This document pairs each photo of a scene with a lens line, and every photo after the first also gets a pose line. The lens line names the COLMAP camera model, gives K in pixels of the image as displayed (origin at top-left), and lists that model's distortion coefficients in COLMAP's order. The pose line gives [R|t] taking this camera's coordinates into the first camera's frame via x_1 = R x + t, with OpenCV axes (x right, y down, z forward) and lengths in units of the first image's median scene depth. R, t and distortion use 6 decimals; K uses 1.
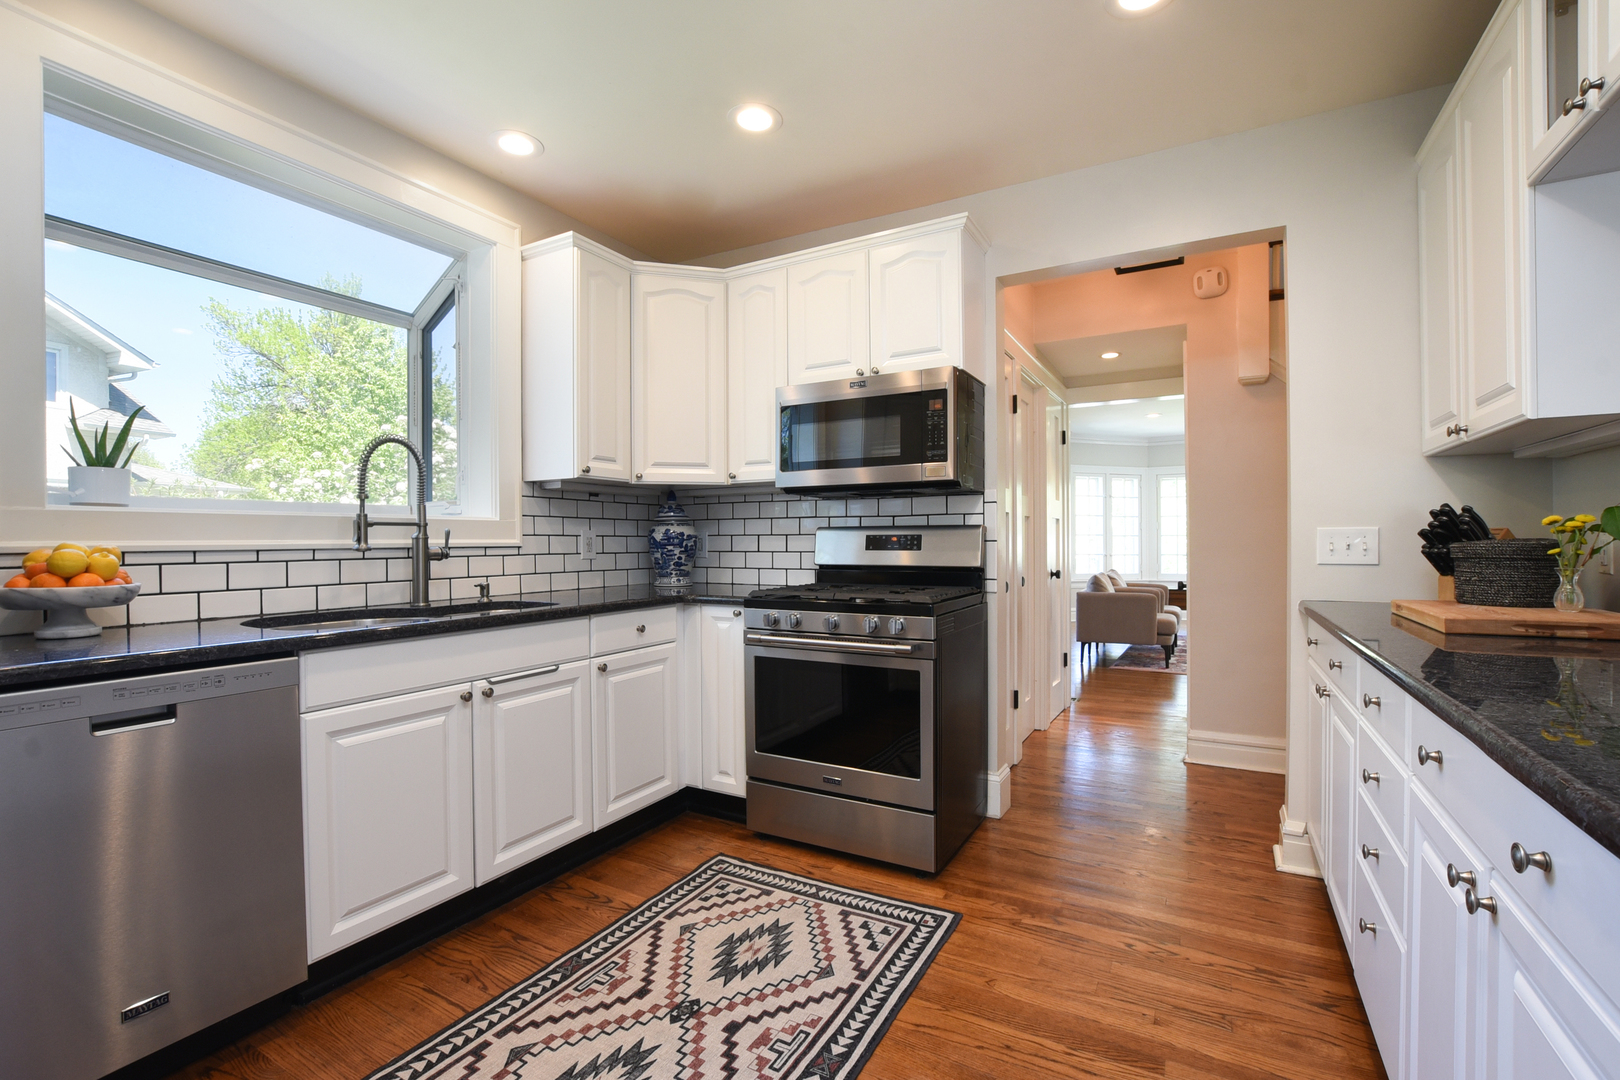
lens RADIAL K [[709.0, 0, 812.2], [0, 709.0, 541.9], [0, 0, 1]] dist [-0.030182, 0.002351]
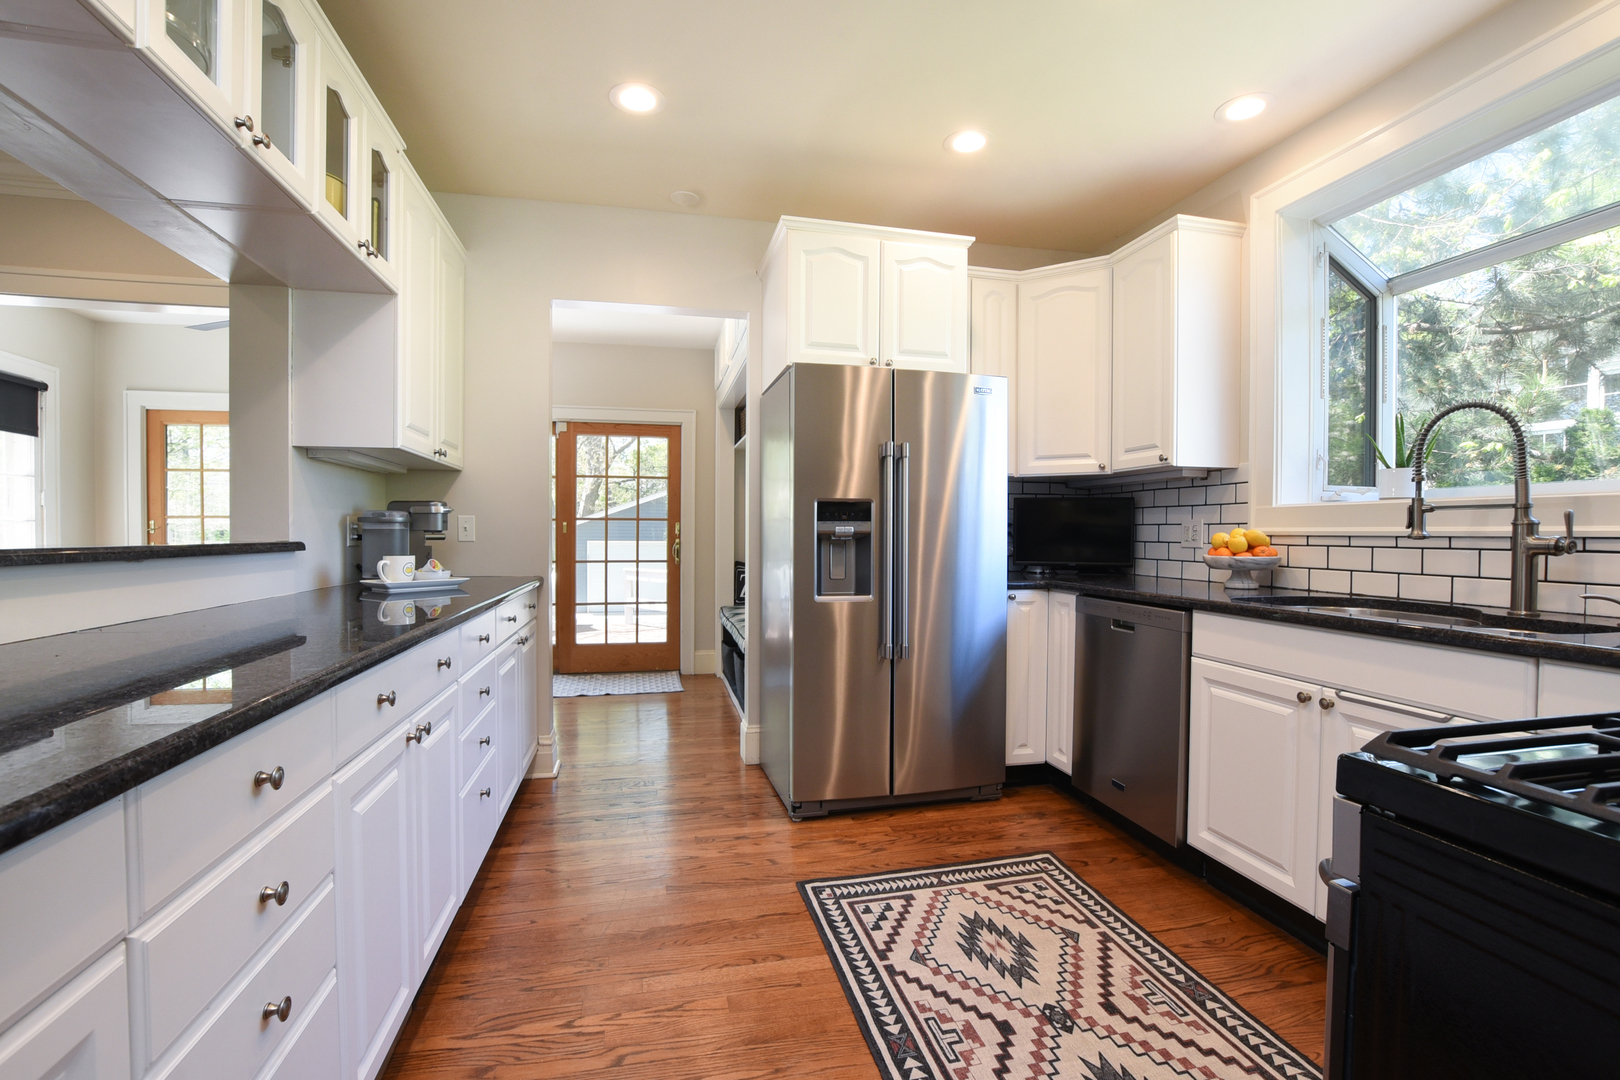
lens RADIAL K [[709.0, 0, 809.3], [0, 709.0, 539.1], [0, 0, 1]] dist [-0.030182, 0.002351]
pose [[-0.736454, 0.011797, -0.676385, 0.619305], [-0.001891, 0.999808, 0.019497, -0.002790], [0.676485, 0.015638, -0.736290, 1.279809]]
